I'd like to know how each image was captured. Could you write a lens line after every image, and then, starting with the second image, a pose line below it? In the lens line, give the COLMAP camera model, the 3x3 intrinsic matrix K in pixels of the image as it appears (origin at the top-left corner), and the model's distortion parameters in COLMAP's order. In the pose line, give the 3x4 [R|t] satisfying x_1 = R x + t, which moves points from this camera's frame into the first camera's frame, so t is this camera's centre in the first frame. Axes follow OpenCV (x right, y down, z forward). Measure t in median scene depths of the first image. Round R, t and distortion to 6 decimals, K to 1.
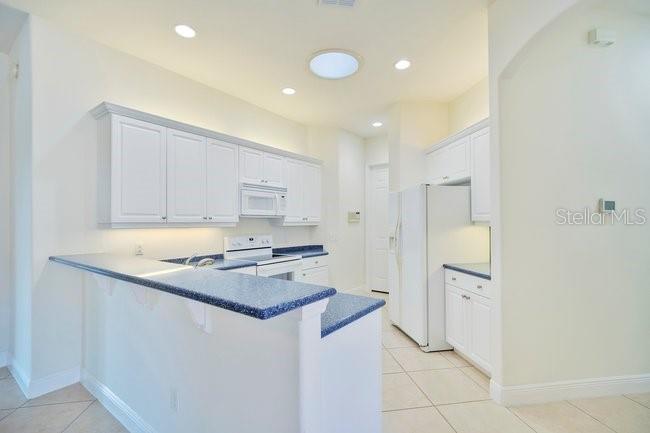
lens RADIAL K [[305.3, 0, 327.8], [0, 305.3, 219.3], [0, 0, 1]] dist [0.001116, 0.000333]
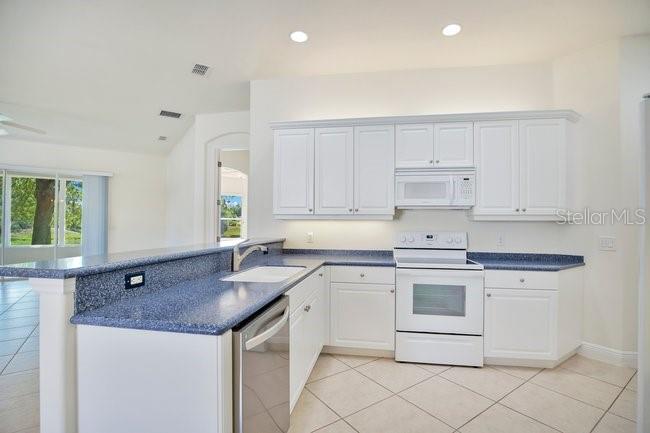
lens RADIAL K [[305.3, 0, 327.8], [0, 305.3, 219.3], [0, 0, 1]] dist [0.001116, 0.000333]
pose [[0.450921, -0.000326, -0.892564, 0.351806], [-0.001043, 0.999999, -0.000892, 0.021243], [0.892563, 0.001333, 0.450920, 0.406616]]
